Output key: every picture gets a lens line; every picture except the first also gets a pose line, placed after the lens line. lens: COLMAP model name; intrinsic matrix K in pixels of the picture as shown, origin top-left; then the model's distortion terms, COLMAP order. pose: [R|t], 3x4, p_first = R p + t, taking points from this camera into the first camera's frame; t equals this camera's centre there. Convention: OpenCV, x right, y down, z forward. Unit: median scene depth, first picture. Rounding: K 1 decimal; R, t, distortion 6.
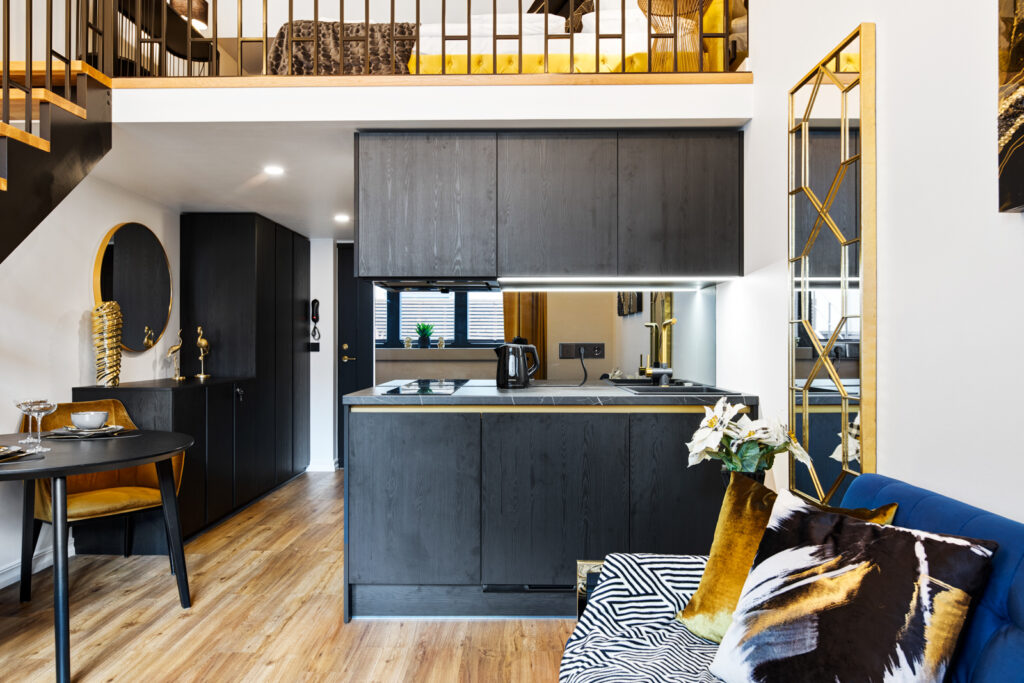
lens RADIAL K [[687.4, 0, 511.0], [0, 687.4, 344.1], [0, 0, 1]] dist [-0.001317, 0.002191]
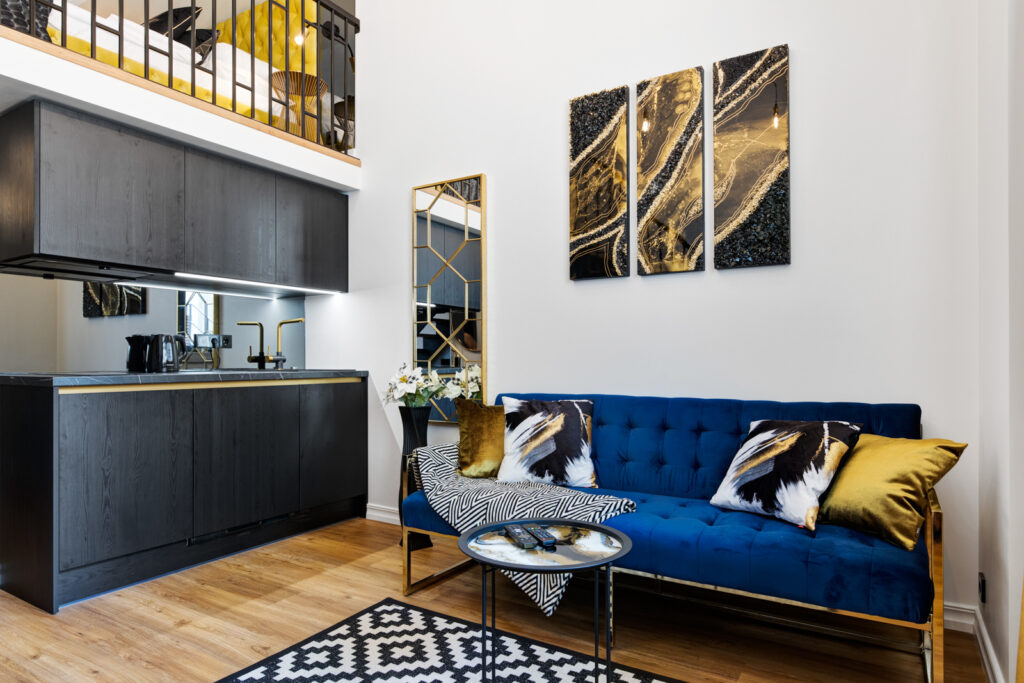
lens RADIAL K [[619.3, 0, 533.6], [0, 619.3, 357.2], [0, 0, 1]] dist [-0.001249, 0.003265]
pose [[0.488816, 0.004779, 0.872374, -0.661559], [0.003185, 0.999969, -0.007263, 0.055161], [-0.872381, 0.006329, 0.488786, -0.008566]]
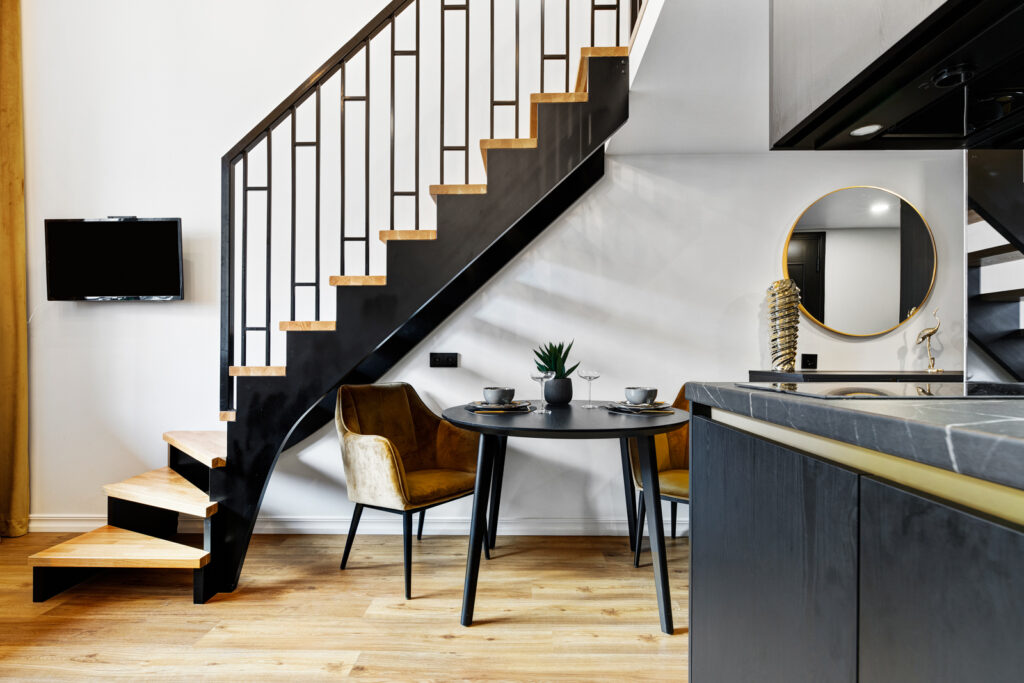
lens RADIAL K [[518.9, 0, 514.7], [0, 518.9, 363.3], [0, 0, 1]] dist [0.003942, -0.001188]
pose [[-0.004584, 0.016508, -0.999853, 0.150123], [-0.000837, 0.999863, 0.016512, 0.054293], [0.999989, 0.000912, -0.004569, 0.857322]]
